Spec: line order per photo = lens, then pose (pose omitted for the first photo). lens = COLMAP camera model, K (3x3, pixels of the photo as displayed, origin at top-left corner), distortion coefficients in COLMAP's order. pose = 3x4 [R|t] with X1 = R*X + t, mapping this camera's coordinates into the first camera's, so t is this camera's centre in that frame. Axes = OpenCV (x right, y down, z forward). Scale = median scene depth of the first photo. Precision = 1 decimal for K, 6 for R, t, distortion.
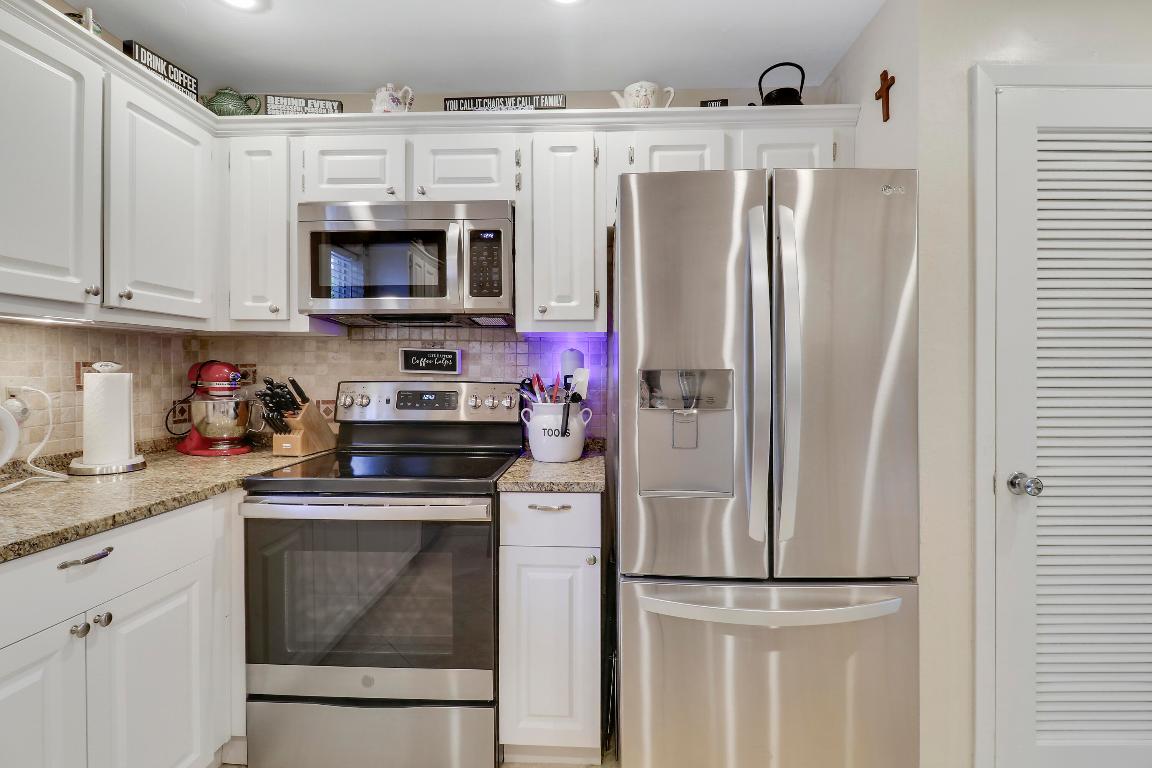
lens RADIAL K [[536.3, 0, 580.3], [0, 536.3, 374.4], [0, 0, 1]] dist [-0.001562, -0.013096]
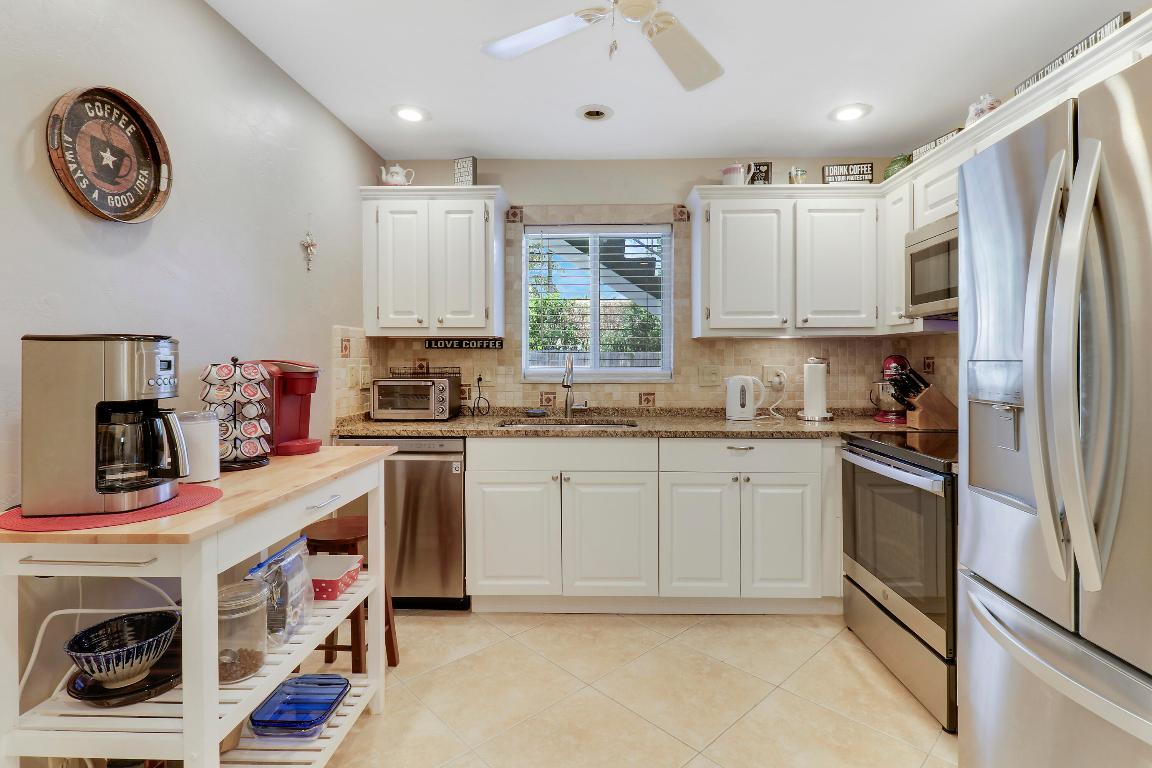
lens RADIAL K [[536.3, 0, 580.3], [0, 536.3, 374.4], [0, 0, 1]] dist [-0.001562, -0.013096]
pose [[-0.007583, 0.019832, -0.999775, 0.836991], [-0.002994, 0.999798, 0.019855, -0.000636], [0.999967, 0.003144, -0.007522, 0.227449]]
